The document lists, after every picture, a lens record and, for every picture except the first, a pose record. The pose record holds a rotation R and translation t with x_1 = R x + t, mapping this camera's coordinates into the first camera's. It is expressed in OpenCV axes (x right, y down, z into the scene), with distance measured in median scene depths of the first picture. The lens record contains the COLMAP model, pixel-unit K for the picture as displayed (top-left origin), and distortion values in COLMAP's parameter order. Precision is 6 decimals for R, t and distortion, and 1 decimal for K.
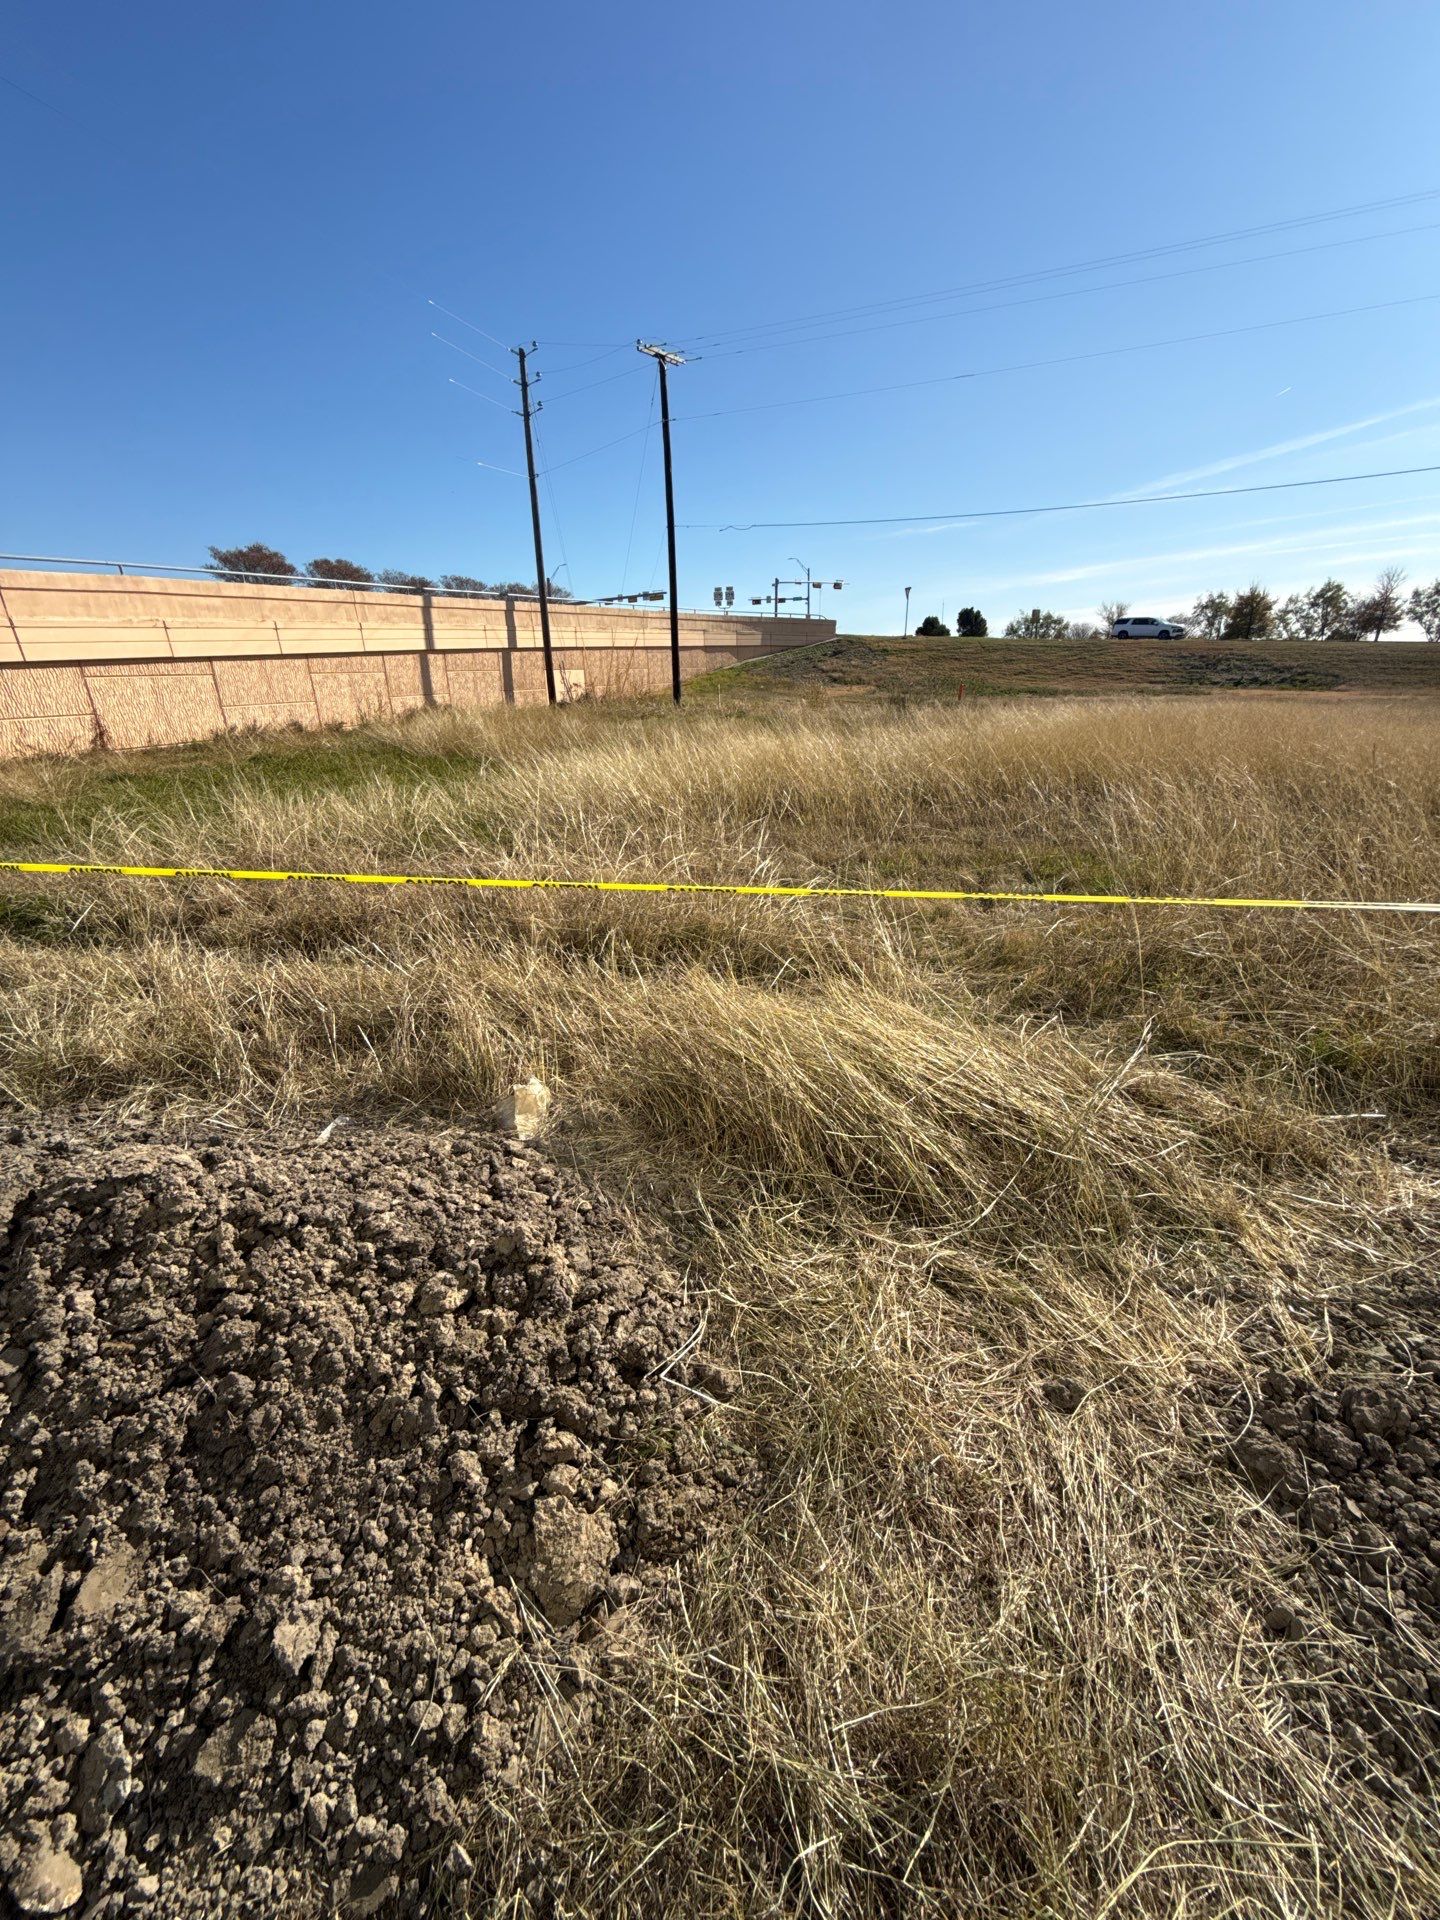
lens RADIAL K [[764.3, 0, 710.7], [0, 764.3, 956.0], [0, 0, 1]] dist [-0.001137, 0.000312]
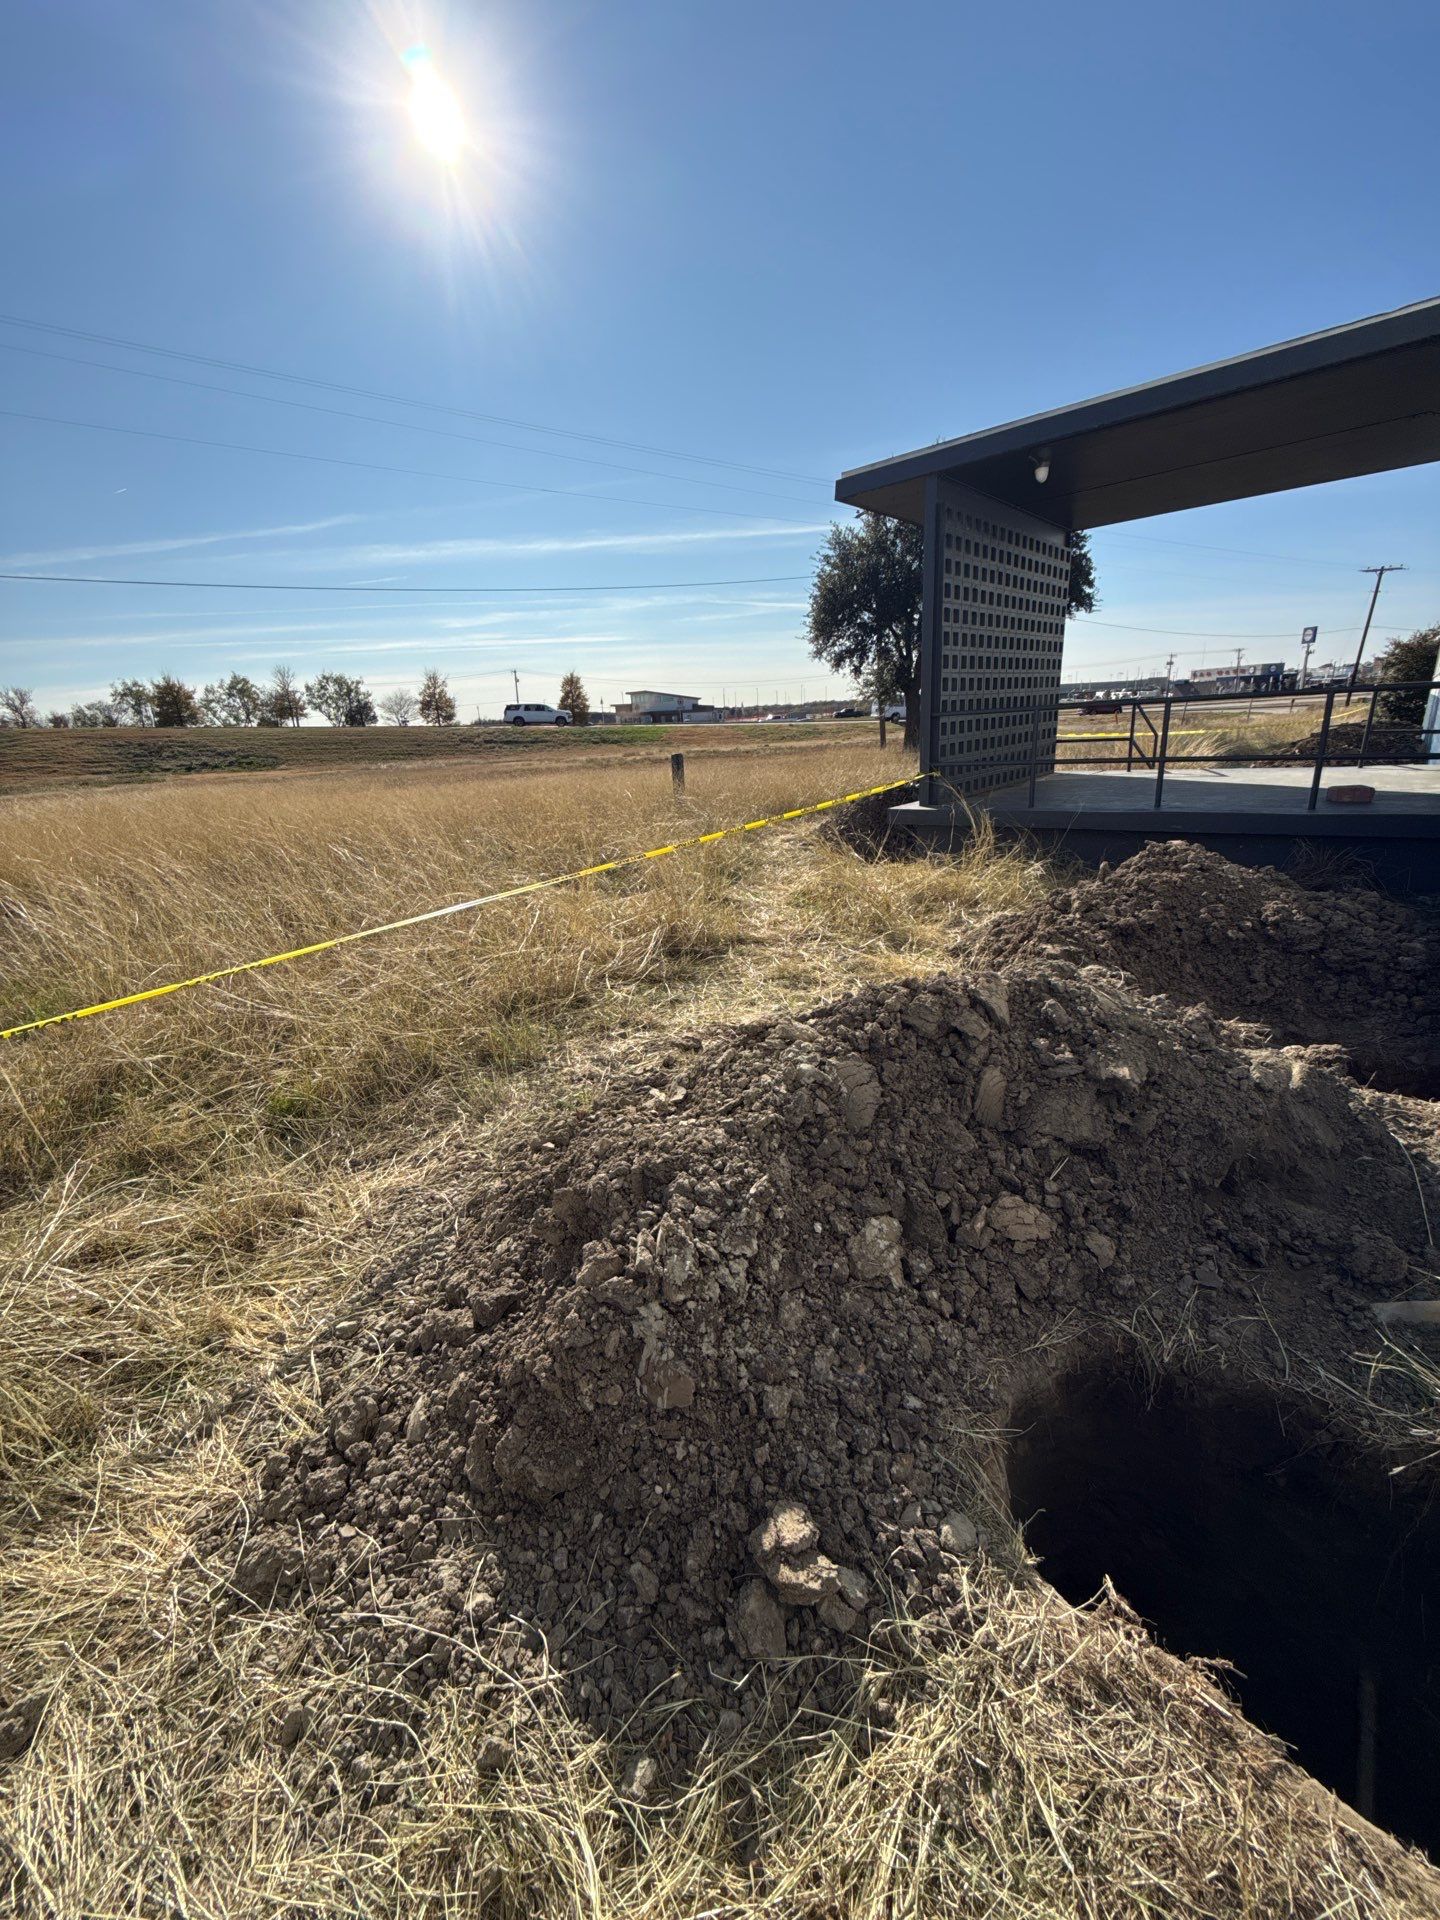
lens RADIAL K [[764.3, 0, 721.3], [0, 764.3, 963.6], [0, 0, 1]] dist [-0.001137, 0.000312]
pose [[0.392723, -0.283061, 0.875011, 0.240917], [0.362222, 0.922155, 0.135739, 0.028055], [-0.845319, 0.263641, 0.464683, -0.099055]]
